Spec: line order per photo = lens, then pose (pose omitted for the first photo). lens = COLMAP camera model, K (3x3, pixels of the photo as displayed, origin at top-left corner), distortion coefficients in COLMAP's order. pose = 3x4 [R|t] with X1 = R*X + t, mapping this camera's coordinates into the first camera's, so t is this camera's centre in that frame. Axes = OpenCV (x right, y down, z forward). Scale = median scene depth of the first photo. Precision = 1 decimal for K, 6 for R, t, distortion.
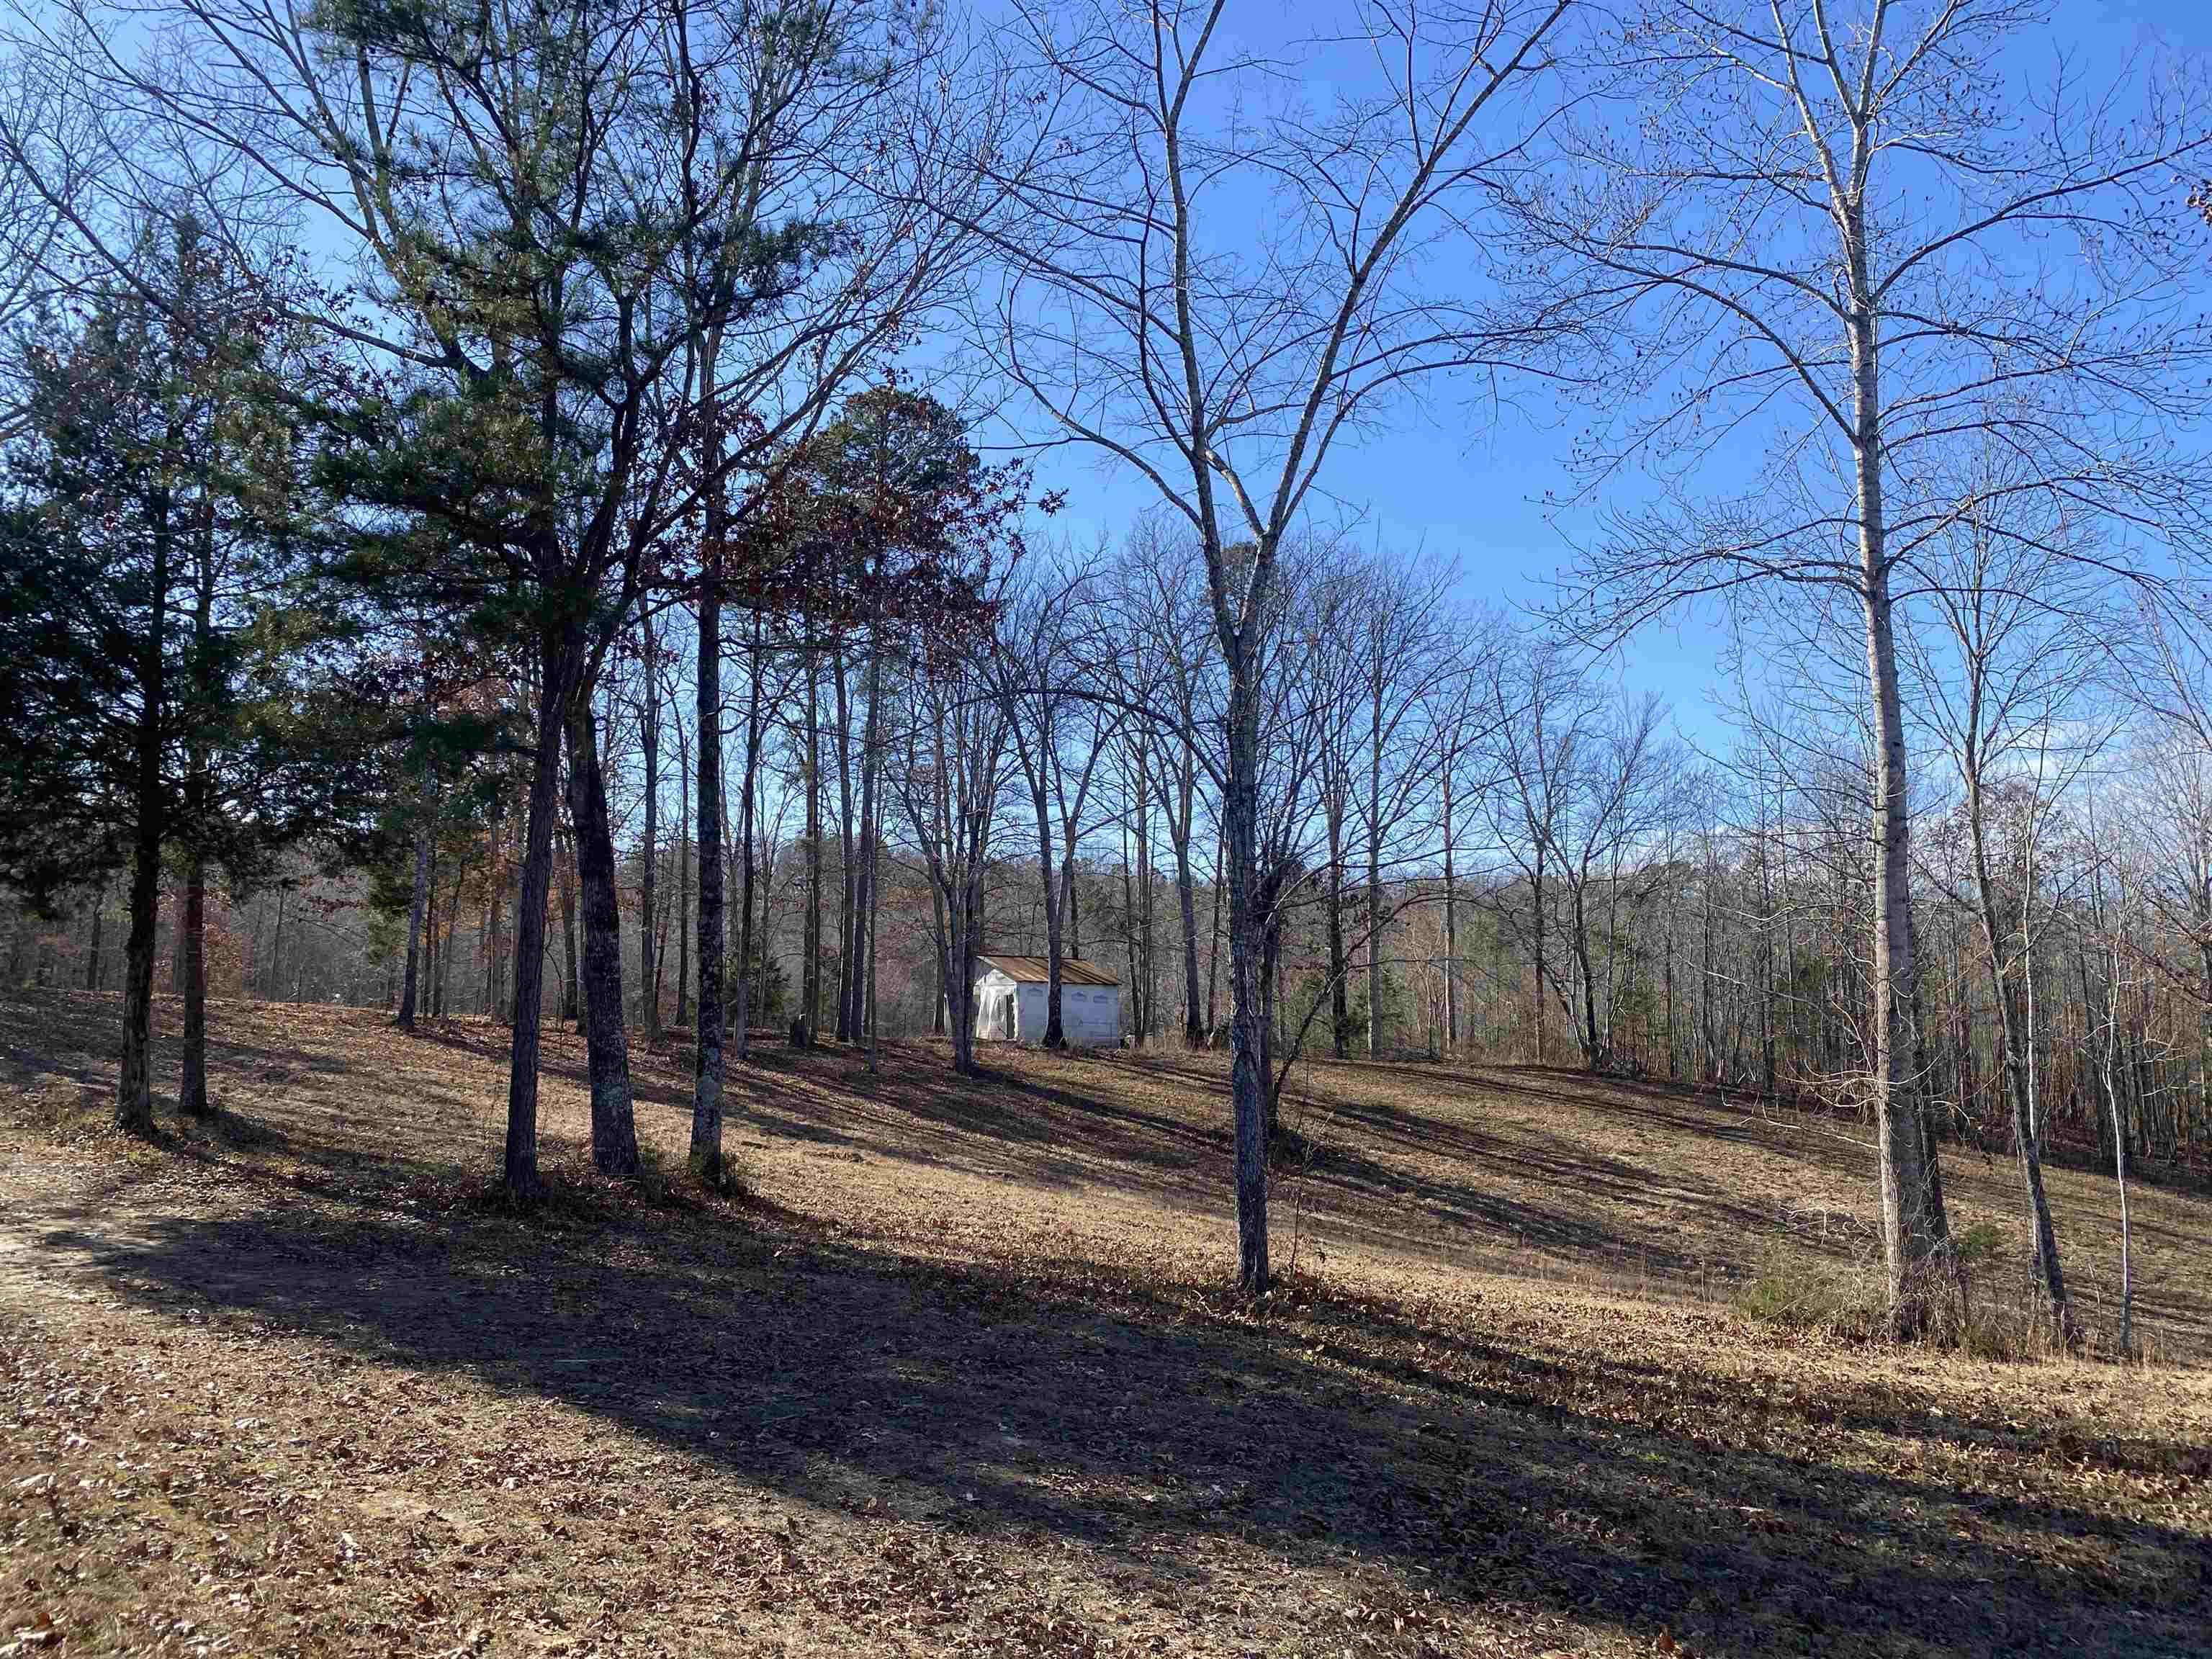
lens RADIAL K [[1680.3, 0, 1100.9], [0, 1680.3, 812.4], [0, 0, 1]] dist [0.041729, -0.042727]
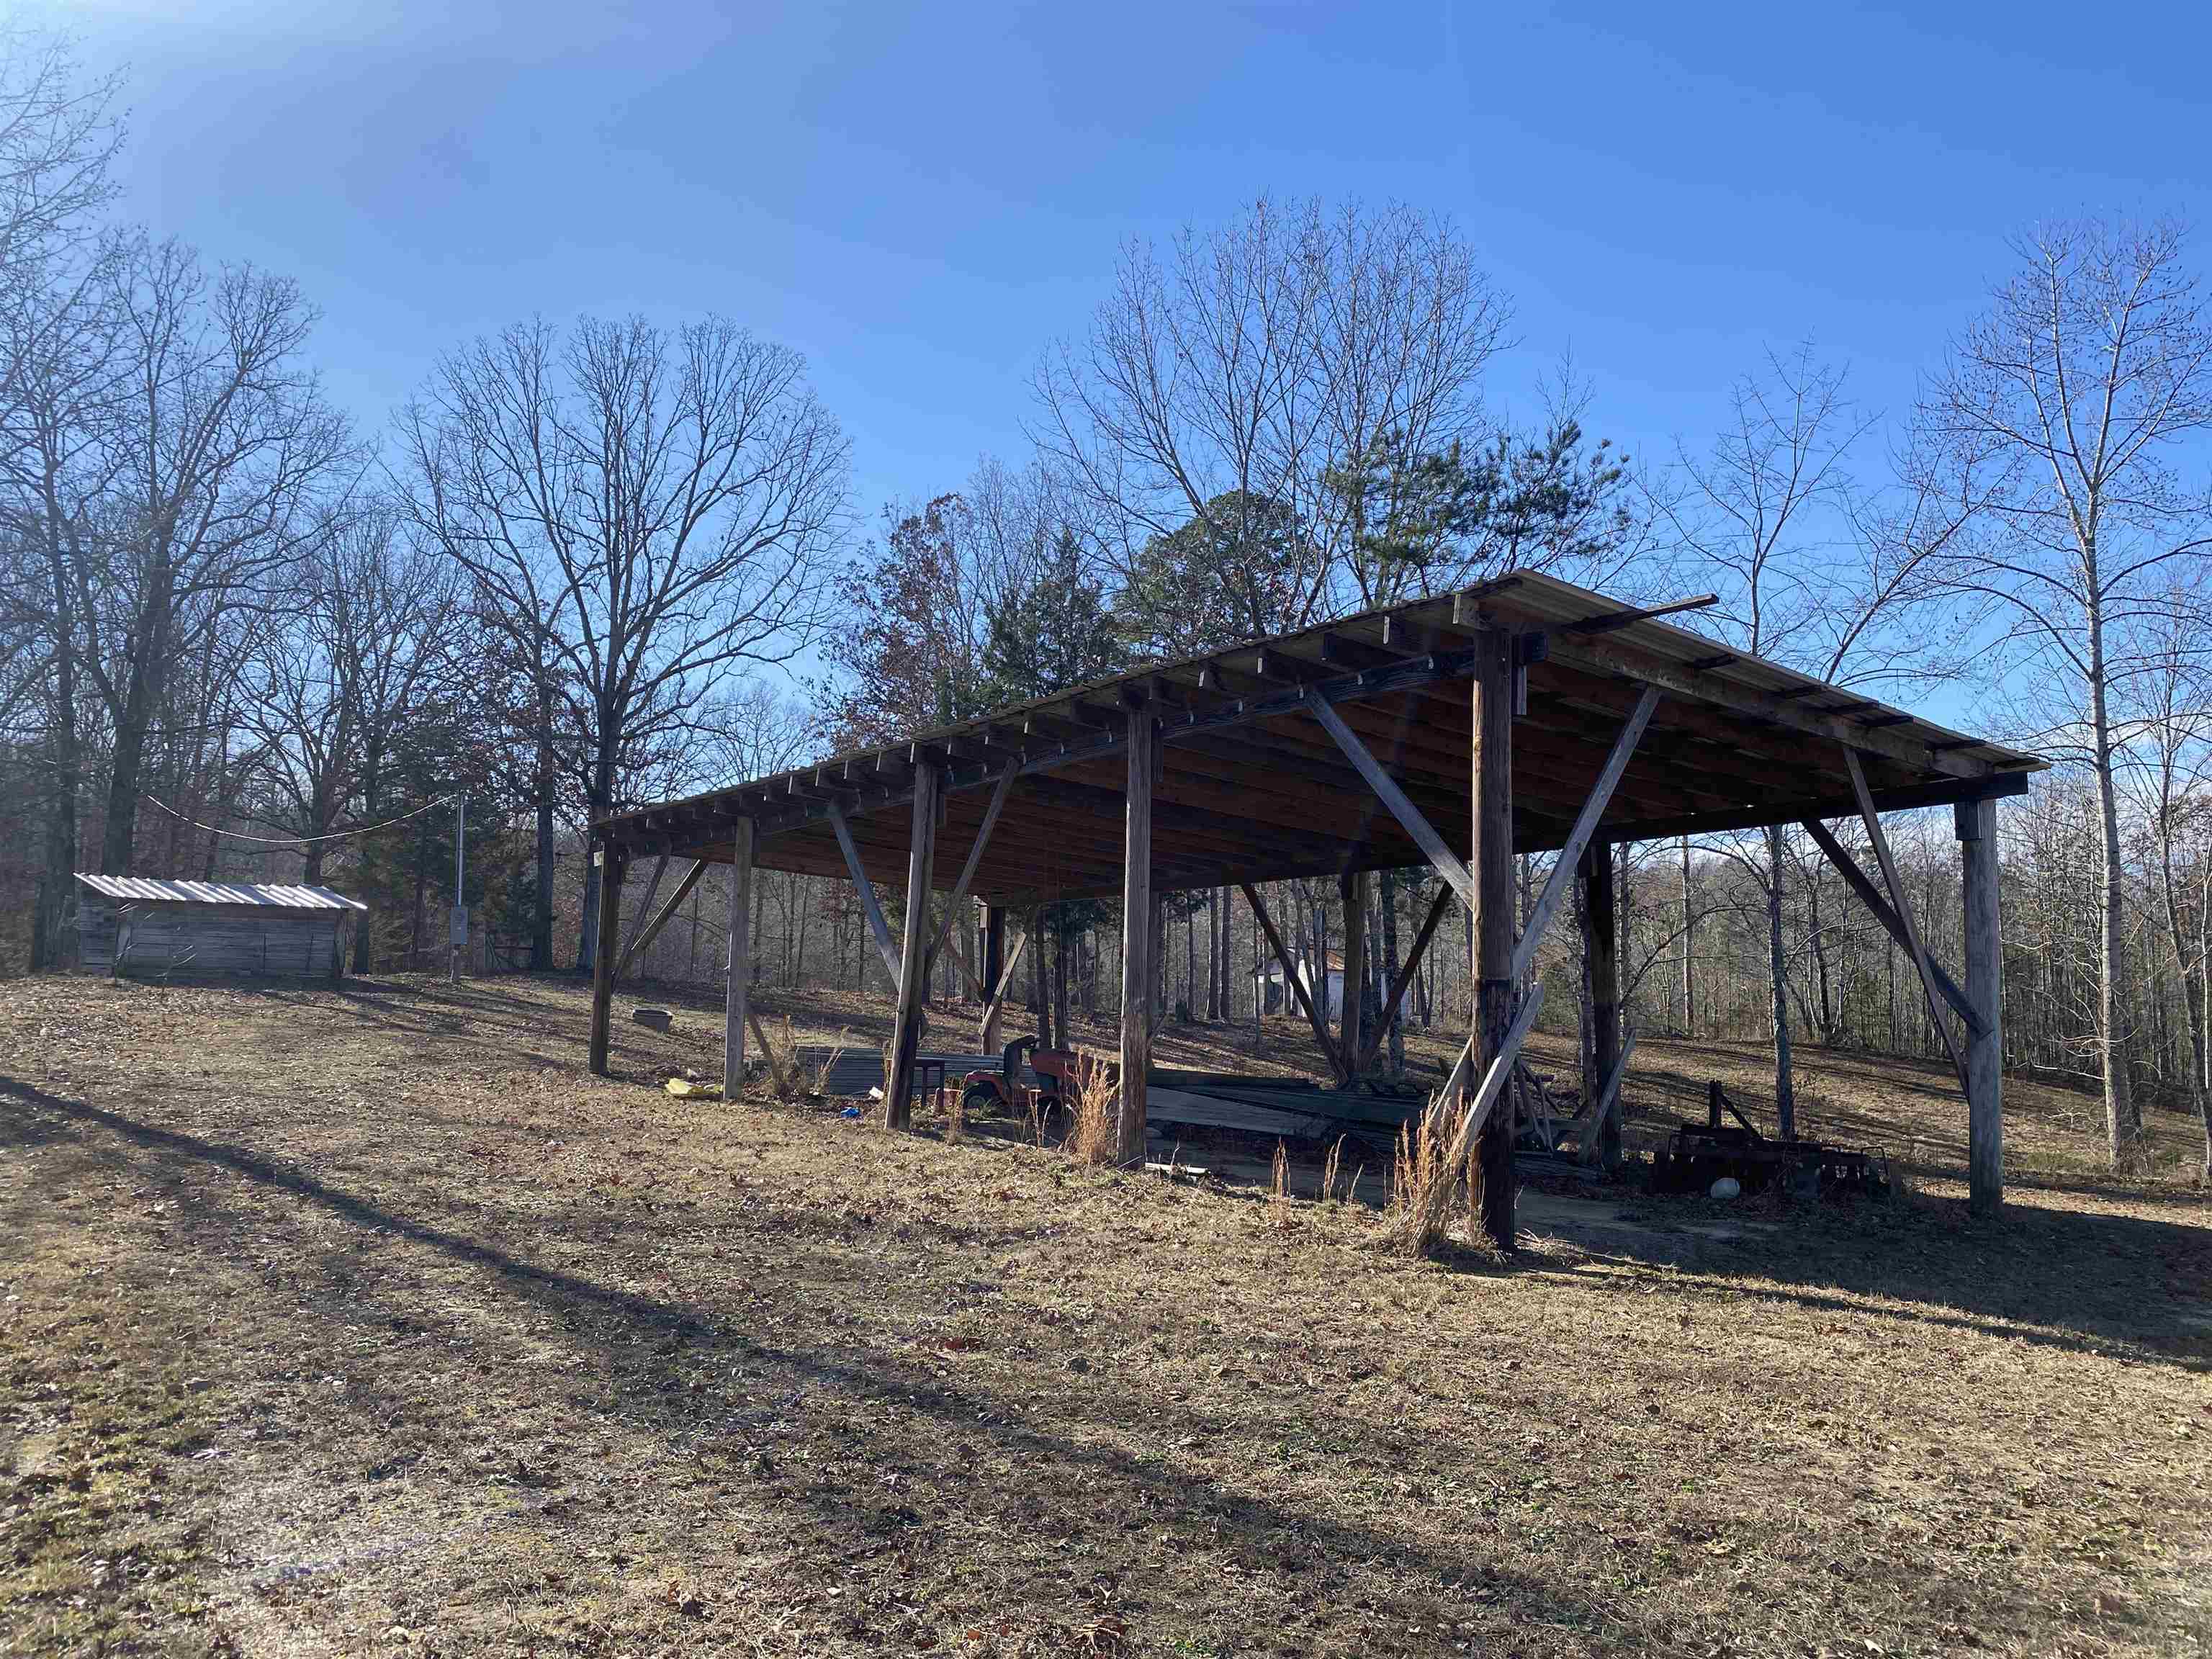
lens RADIAL K [[1698.2, 0, 1106.0], [0, 1698.2, 829.5], [0, 0, 1]] dist [0.028864, -0.000380]
pose [[0.996673, -0.008781, -0.081030, -0.435065], [0.010620, 0.999695, 0.022286, -0.114691], [0.080809, -0.023072, 0.996463, -0.870393]]
